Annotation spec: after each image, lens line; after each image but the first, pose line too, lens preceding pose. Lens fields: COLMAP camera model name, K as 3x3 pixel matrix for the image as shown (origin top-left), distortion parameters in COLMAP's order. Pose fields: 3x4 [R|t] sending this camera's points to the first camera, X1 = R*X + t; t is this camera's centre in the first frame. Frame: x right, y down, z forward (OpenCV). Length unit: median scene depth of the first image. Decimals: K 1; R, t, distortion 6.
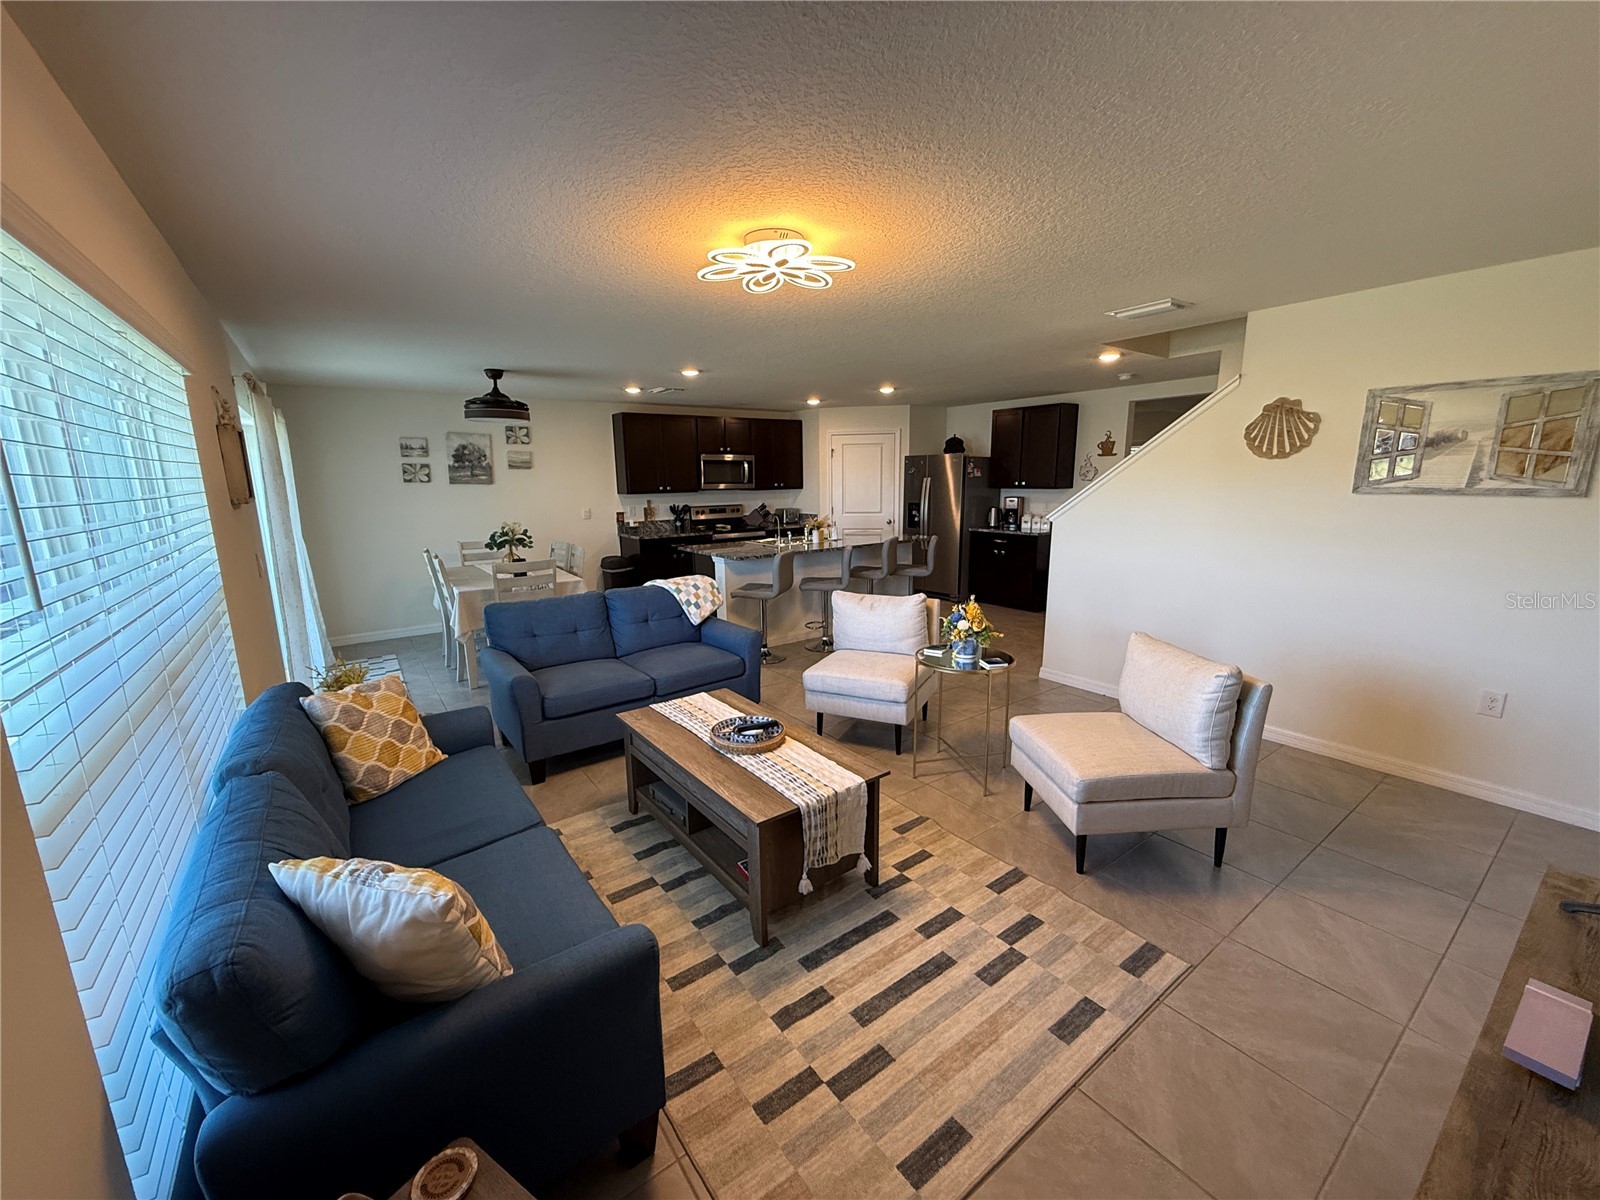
lens RADIAL K [[635.8, 0, 796.9], [0, 635.8, 610.5], [0, 0, 1]] dist [-0.000138, 0.000257]
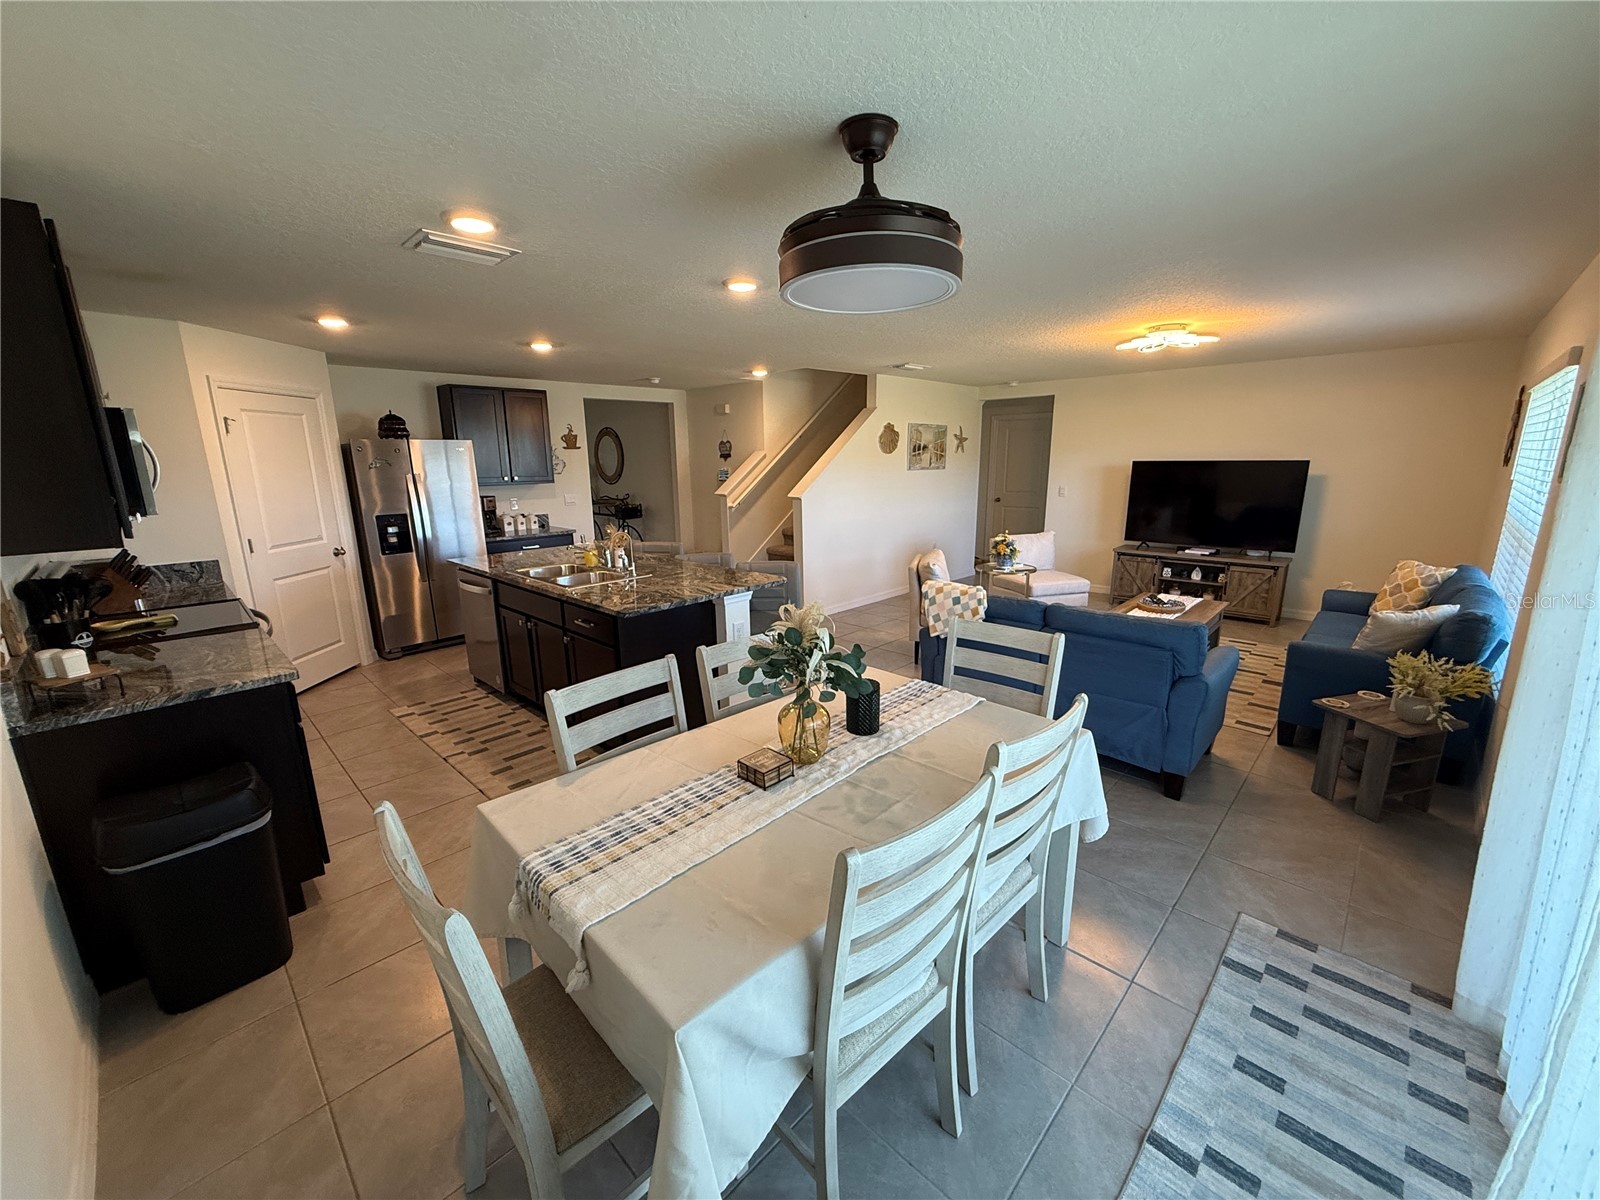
lens RADIAL K [[635.8, 0, 800.0], [0, 635.8, 609.8], [0, 0, 1]] dist [-0.000138, 0.000257]
pose [[-0.176165, -0.215267, 0.960534, -0.541369], [0.222114, 0.941936, 0.251836, -0.155588], [-0.958974, 0.257713, -0.118122, 0.740227]]
